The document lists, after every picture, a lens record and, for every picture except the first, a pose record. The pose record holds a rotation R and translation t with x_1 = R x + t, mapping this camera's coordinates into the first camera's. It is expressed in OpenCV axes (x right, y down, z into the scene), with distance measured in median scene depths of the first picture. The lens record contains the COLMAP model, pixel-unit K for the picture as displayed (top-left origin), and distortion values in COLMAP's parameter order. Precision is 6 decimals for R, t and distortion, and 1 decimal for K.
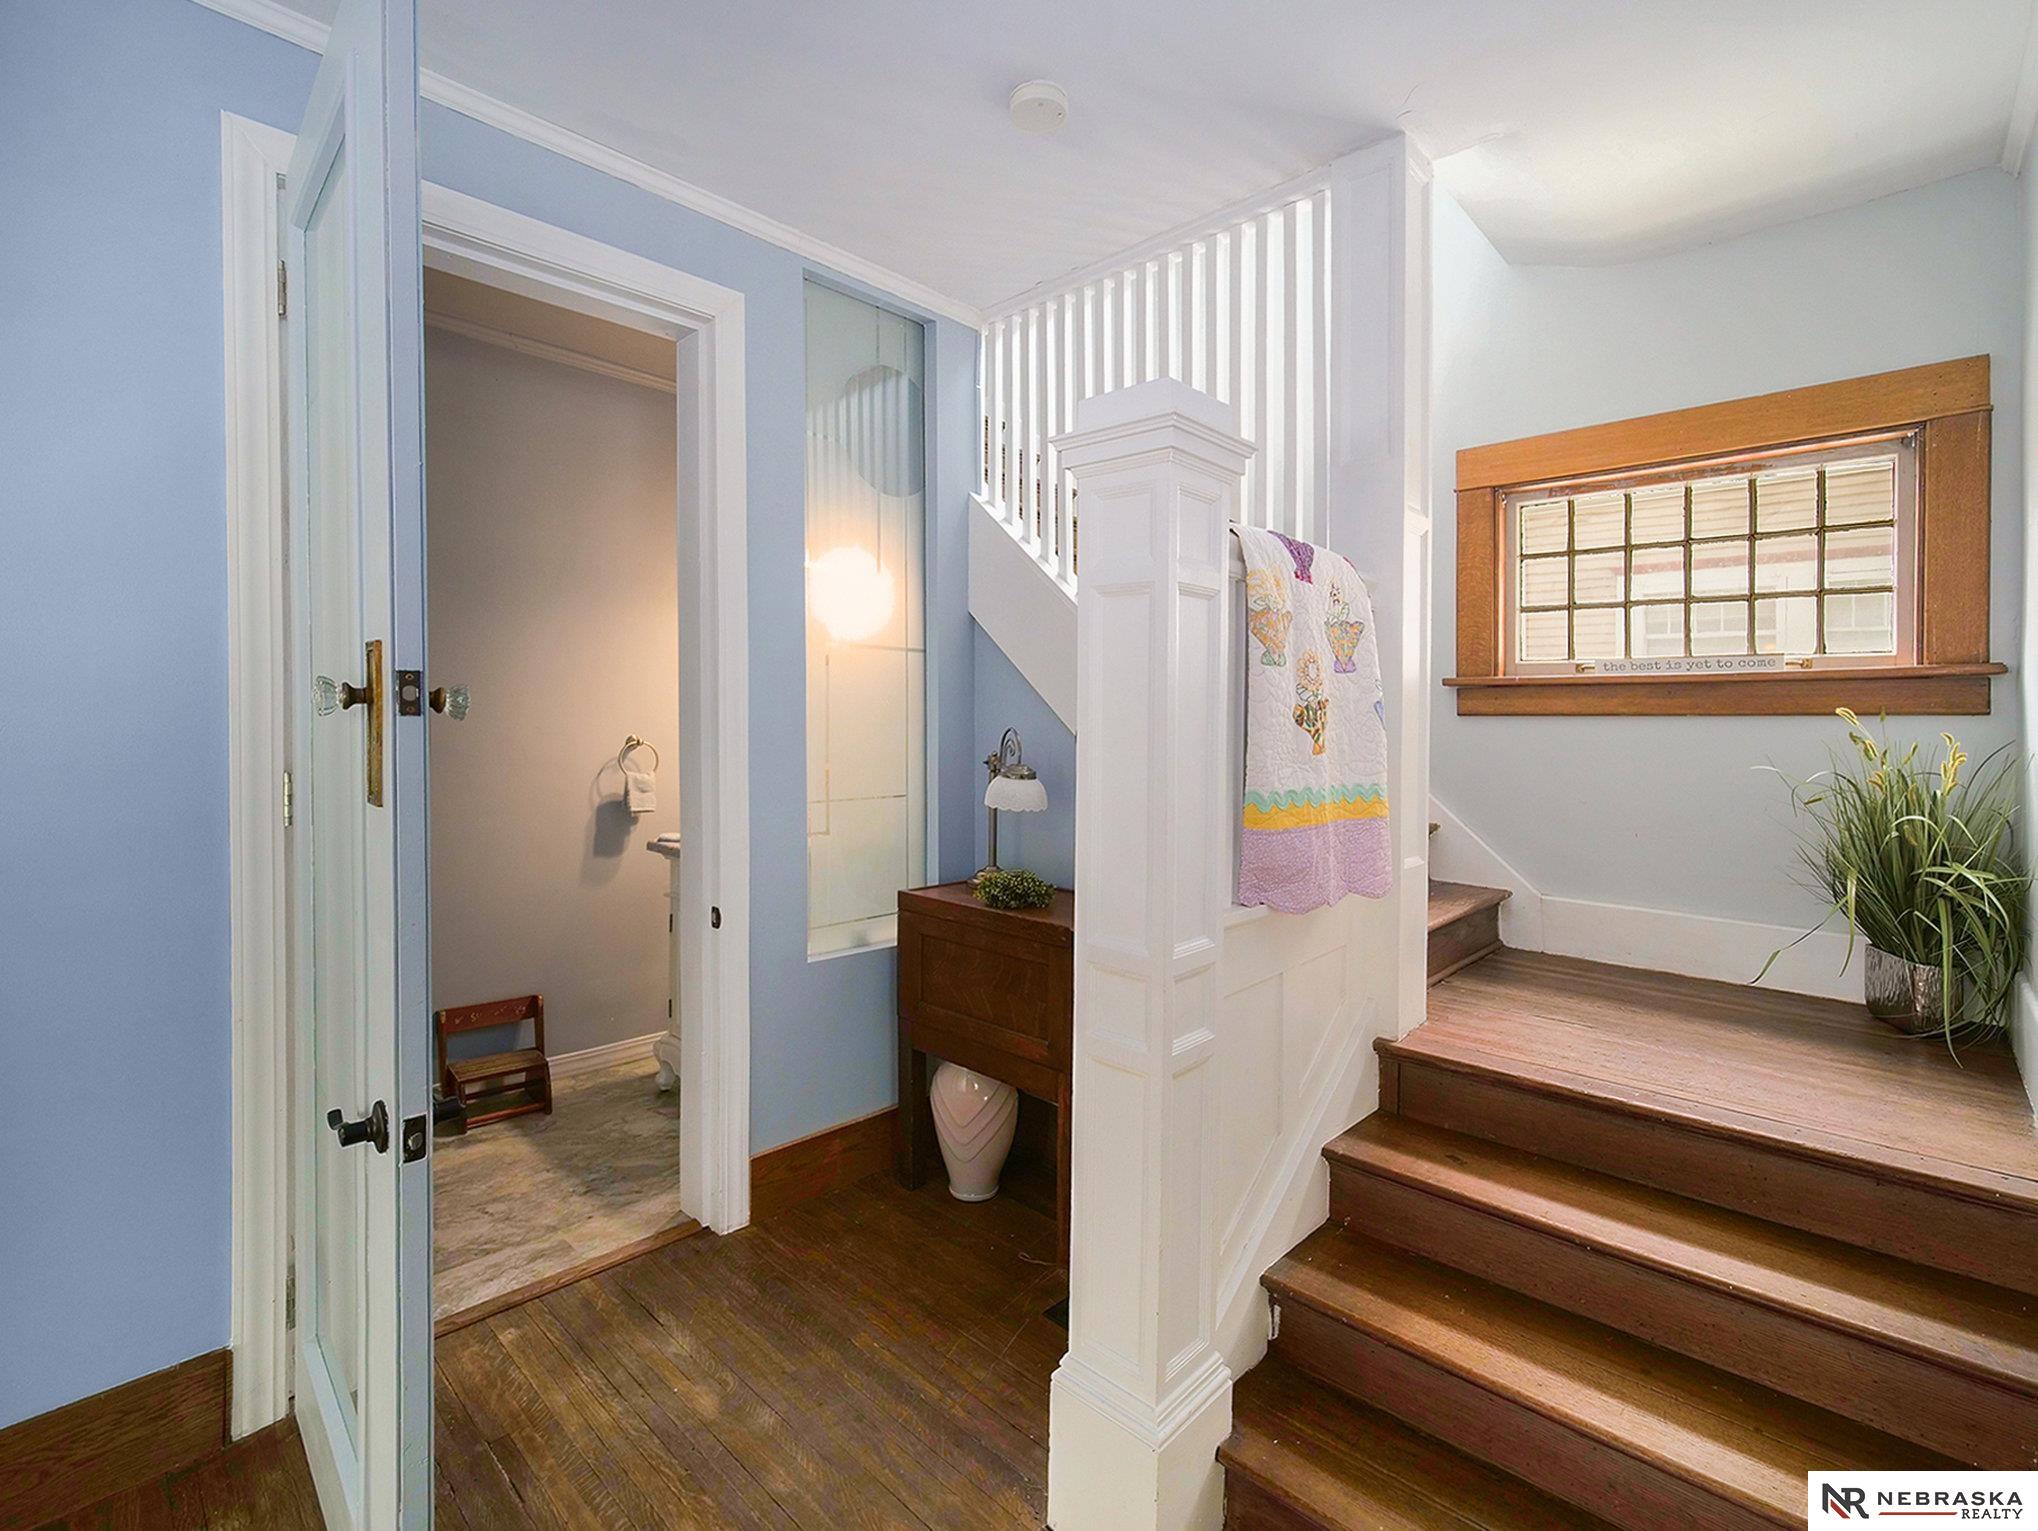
lens RADIAL K [[922.3, 0, 1006.3], [0, 922.3, 716.1], [0, 0, 1]] dist [-0.013937, -0.000001]
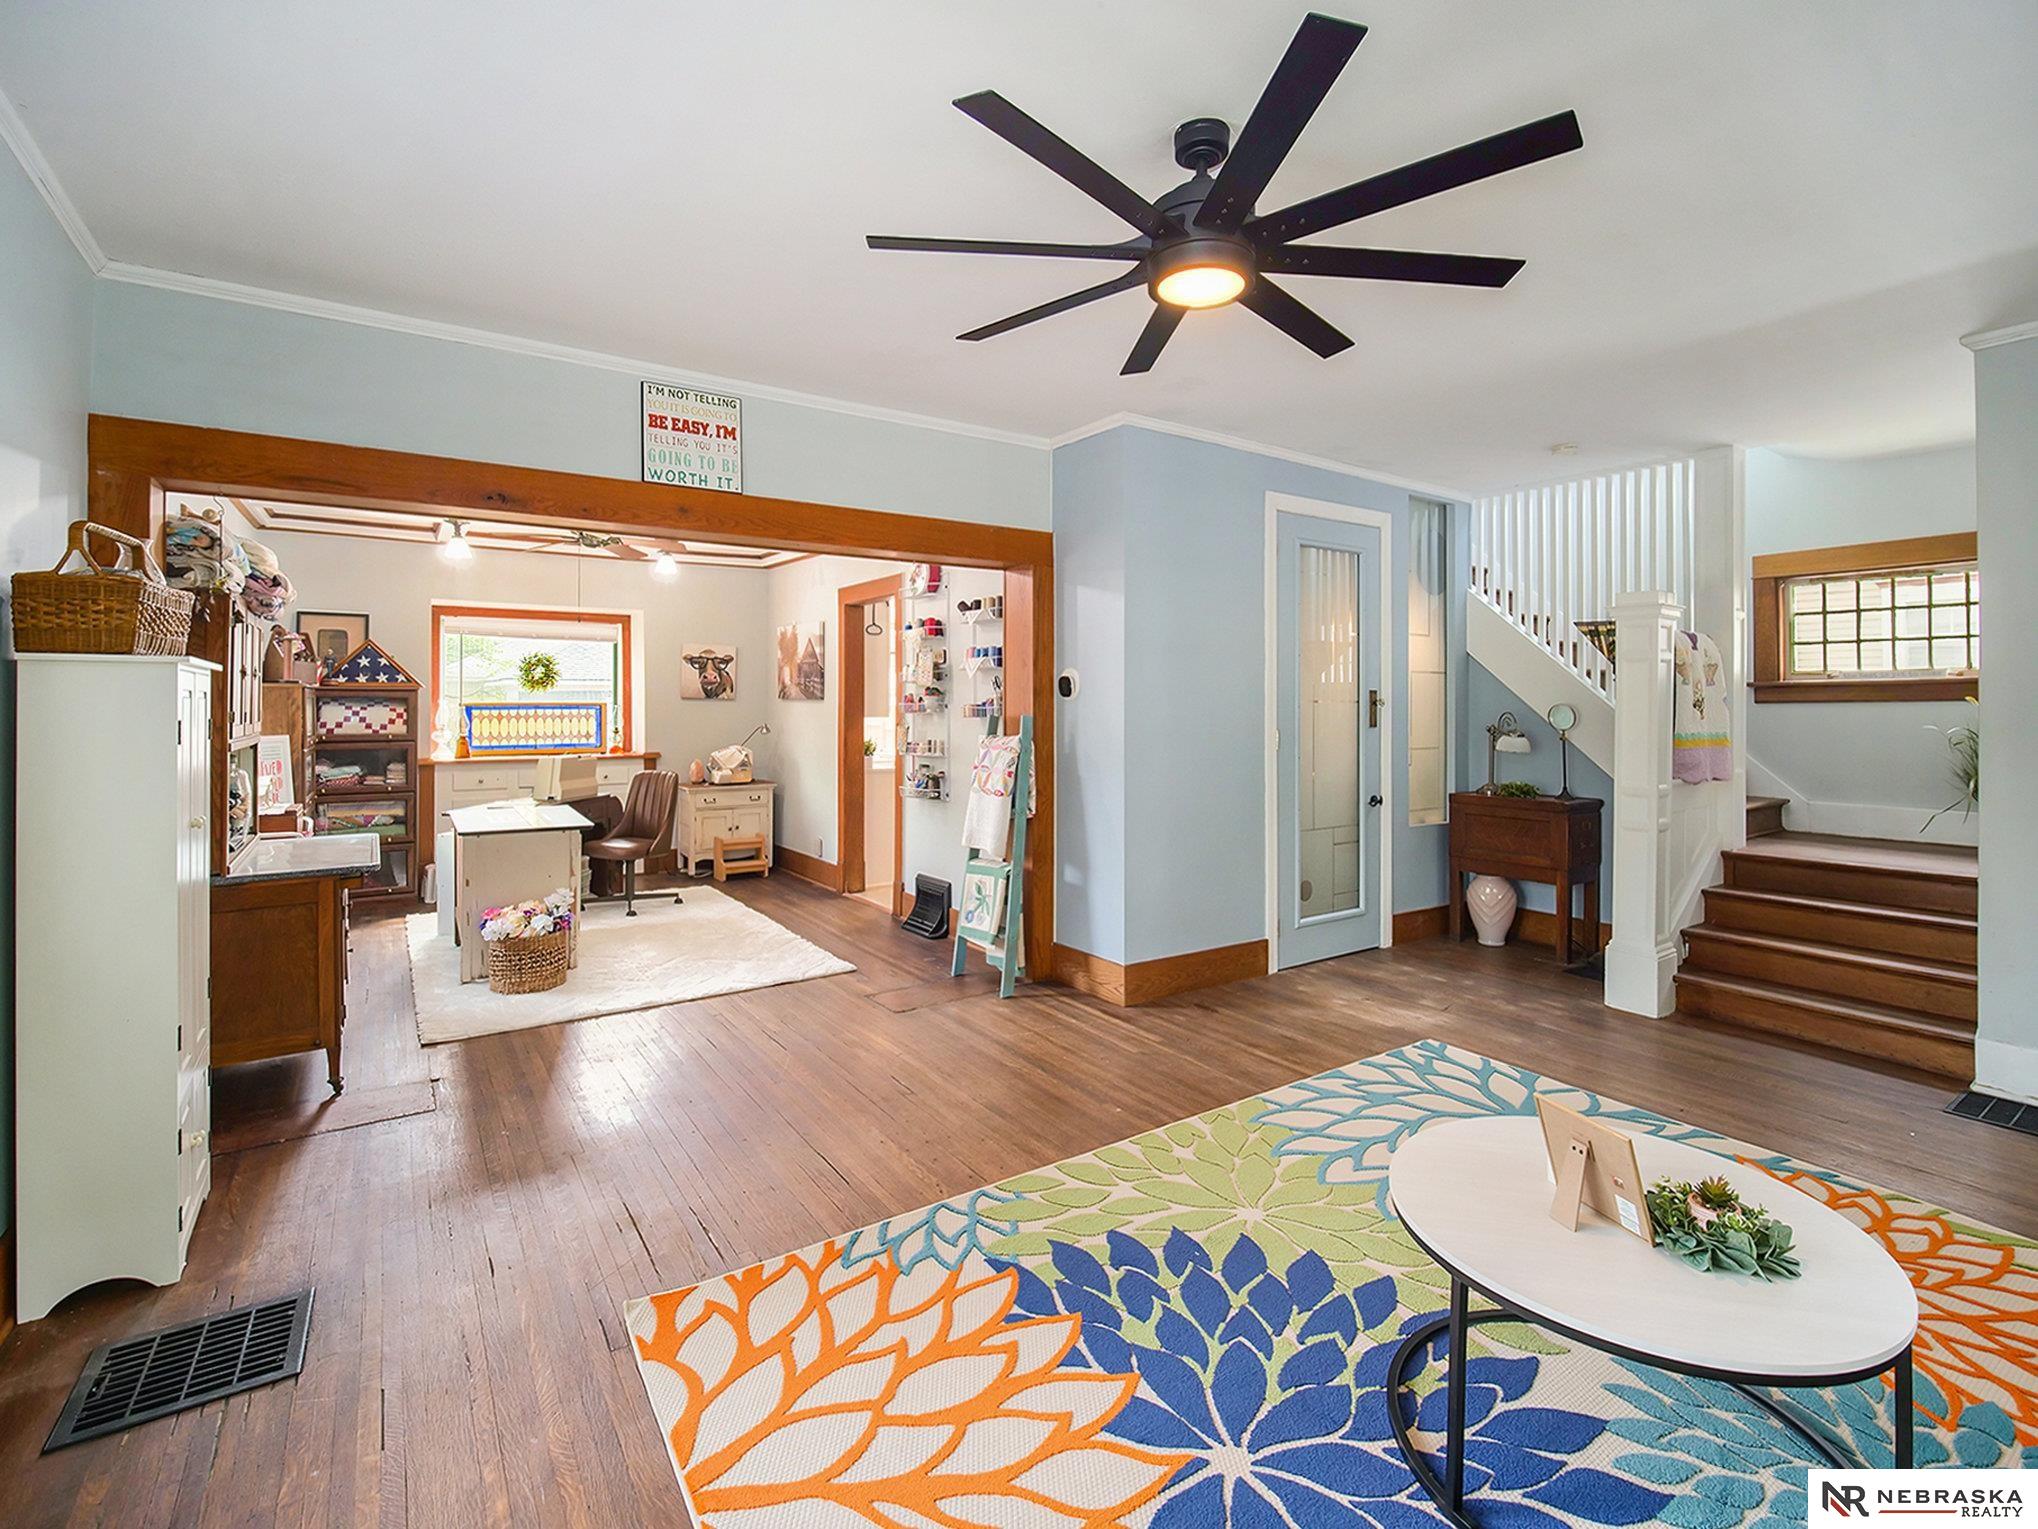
lens RADIAL K [[941.7, 0, 1024.9], [0, 941.7, 701.5], [0, 0, 1]] dist [-0.005451, -0.000252]
pose [[0.984148, -0.011329, -0.176987, -0.681432], [0.009977, 0.999914, -0.008526, -0.002166], [0.177069, 0.006625, 0.984176, -1.224918]]
